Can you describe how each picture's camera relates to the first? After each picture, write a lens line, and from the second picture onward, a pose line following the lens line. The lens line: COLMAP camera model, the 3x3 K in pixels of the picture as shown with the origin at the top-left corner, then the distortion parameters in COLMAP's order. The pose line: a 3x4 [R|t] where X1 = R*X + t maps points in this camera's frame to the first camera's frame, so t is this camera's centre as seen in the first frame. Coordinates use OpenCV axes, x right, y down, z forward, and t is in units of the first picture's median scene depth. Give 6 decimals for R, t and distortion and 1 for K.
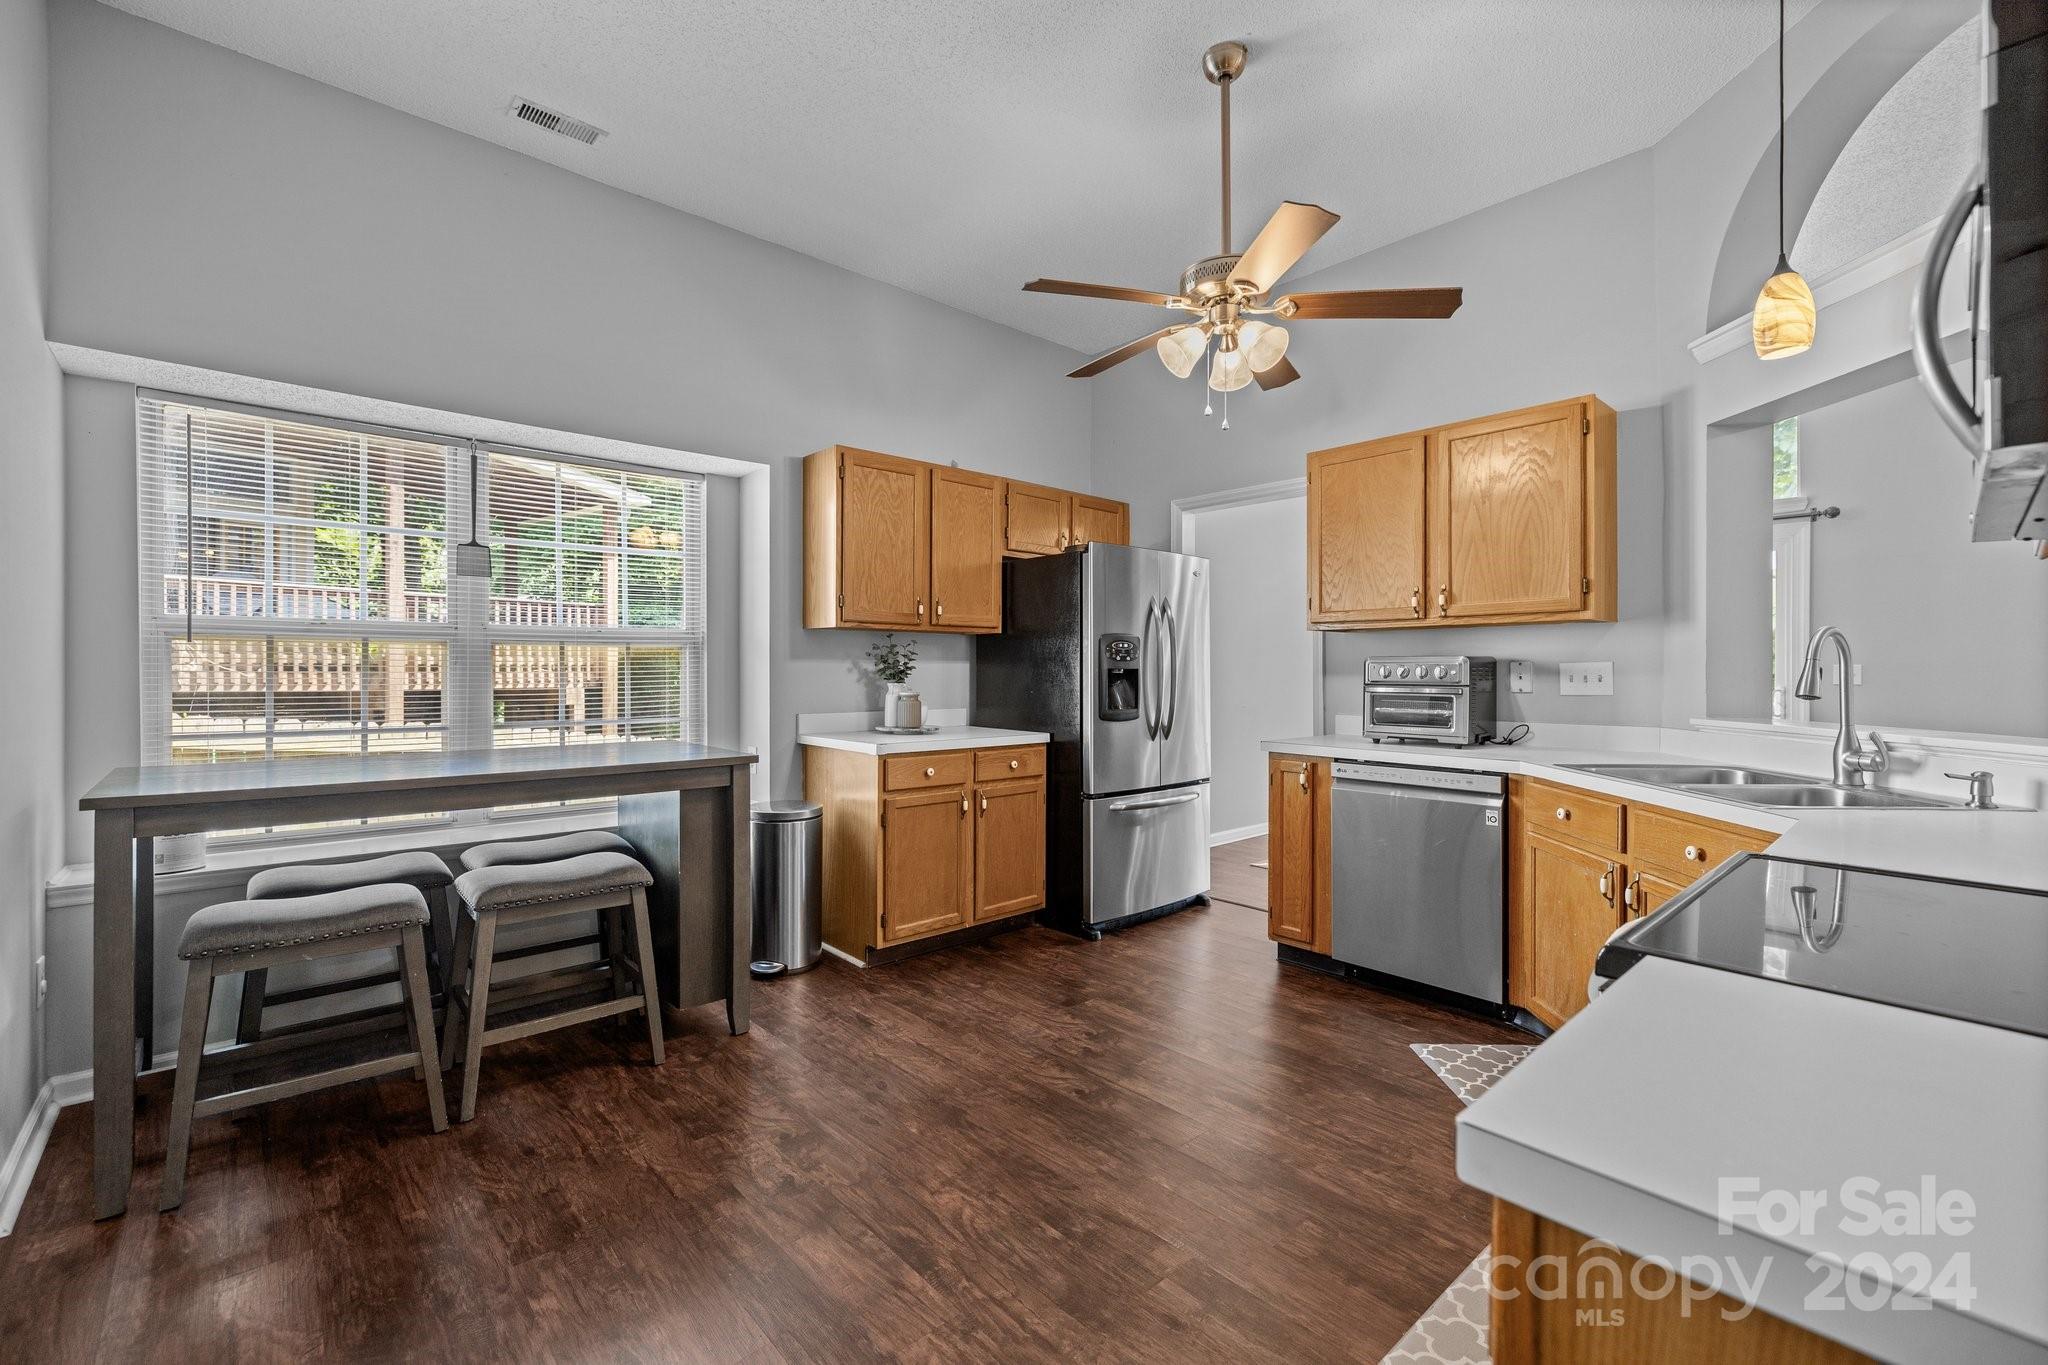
lens RADIAL K [[866.4, 0, 1034.3], [0, 866.4, 673.9], [0, 0, 1]] dist [-0.000430, -0.000506]
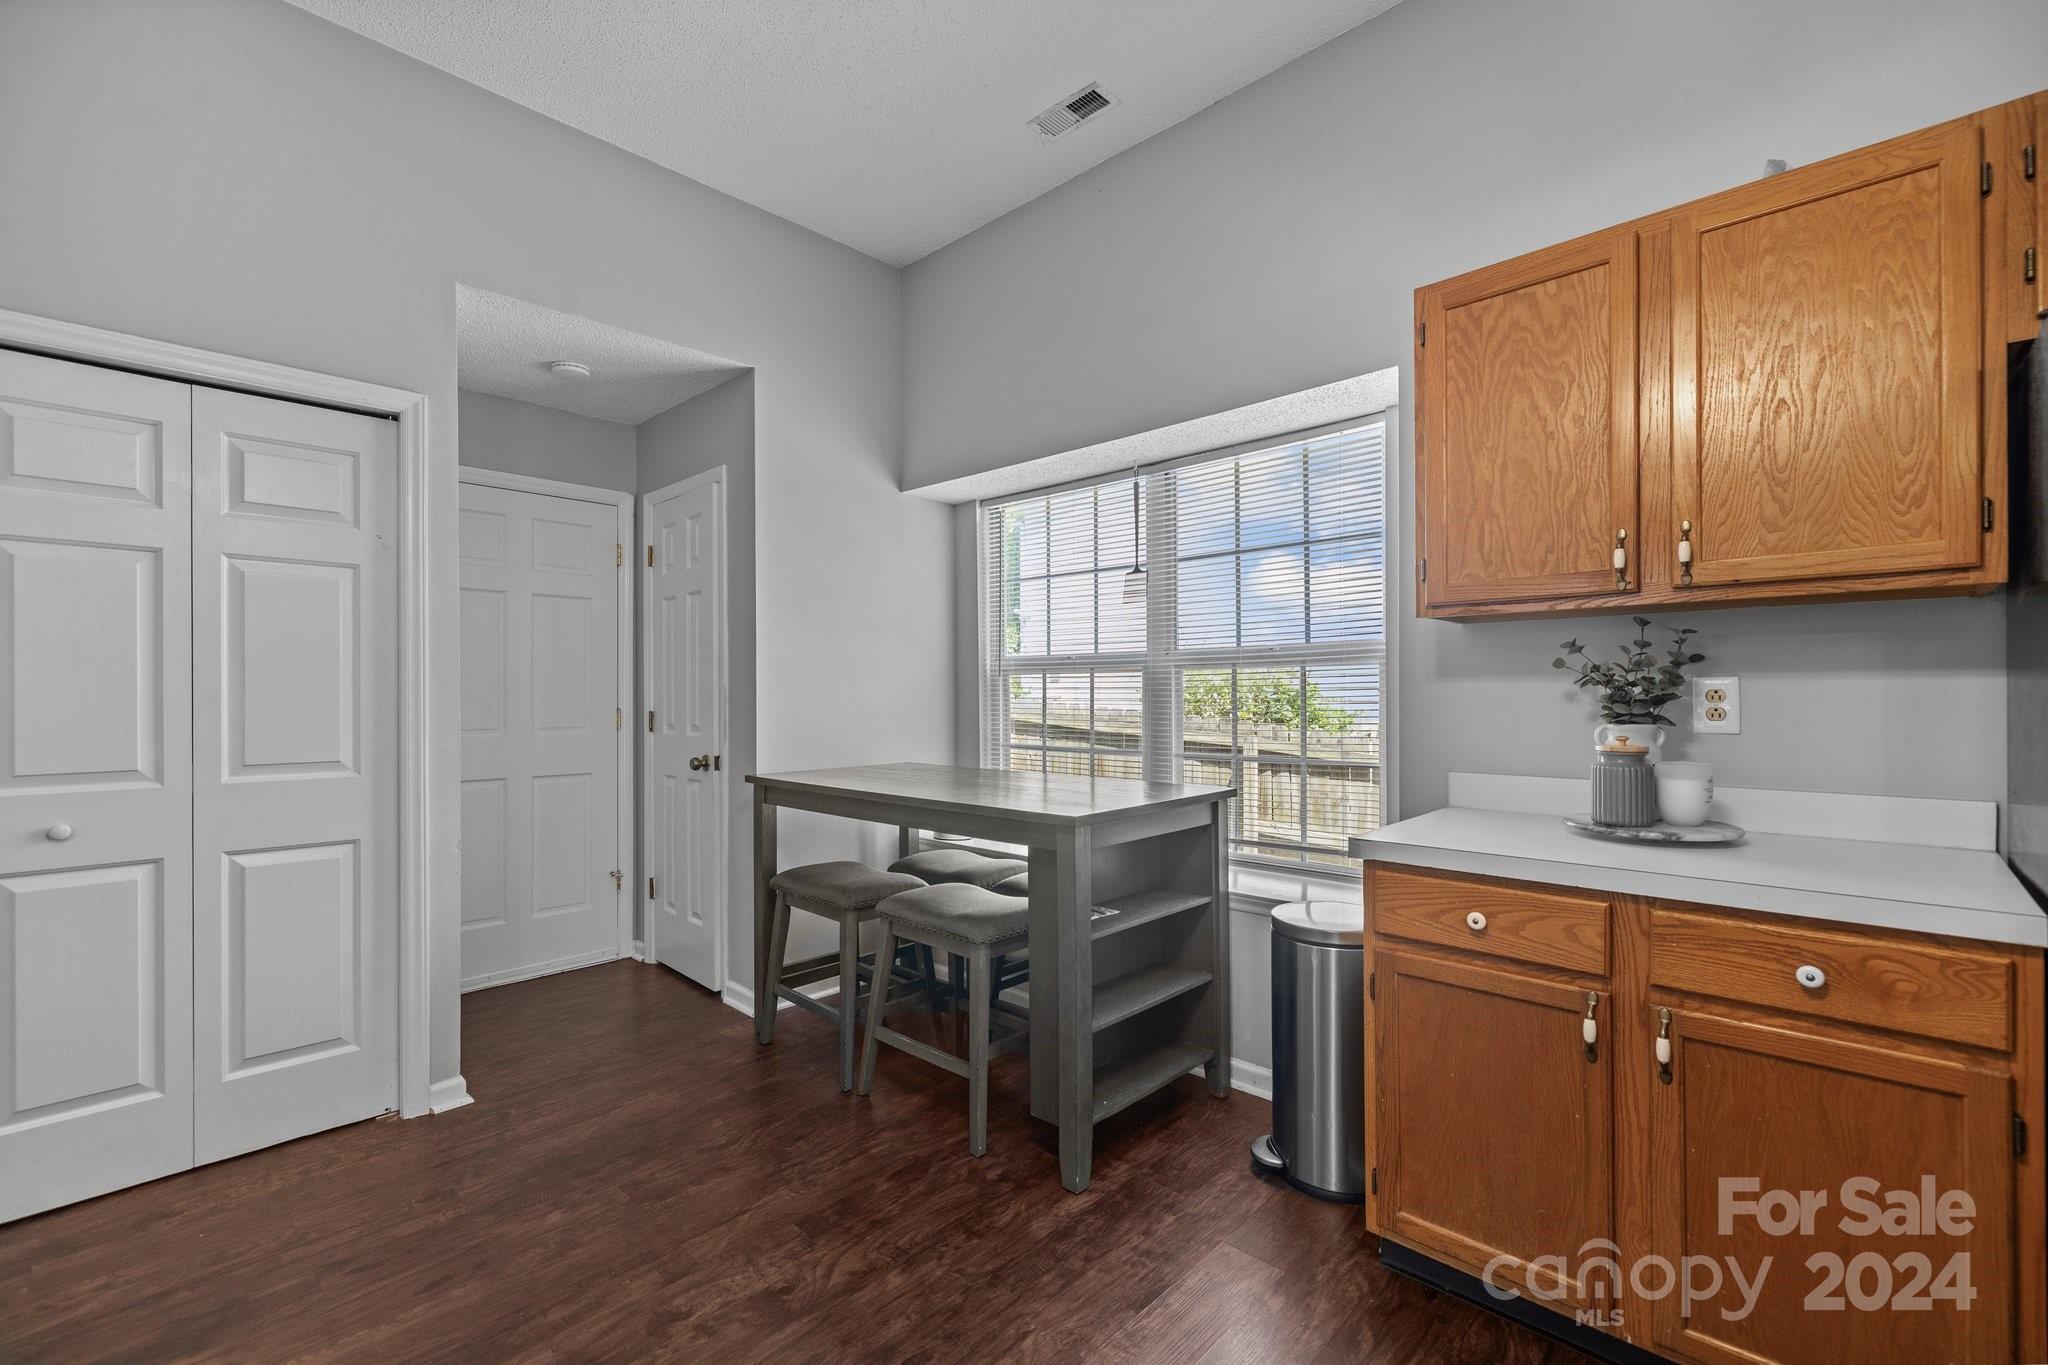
lens RADIAL K [[866.4, 0, 1016.1], [0, 866.4, 697.9], [0, 0, 1]] dist [-0.000430, -0.000506]
pose [[0.049853, -0.000427, -0.998756, 0.401714], [0.001973, 0.999998, -0.000329, -0.004695], [0.998755, -0.001954, 0.049854, 0.922112]]
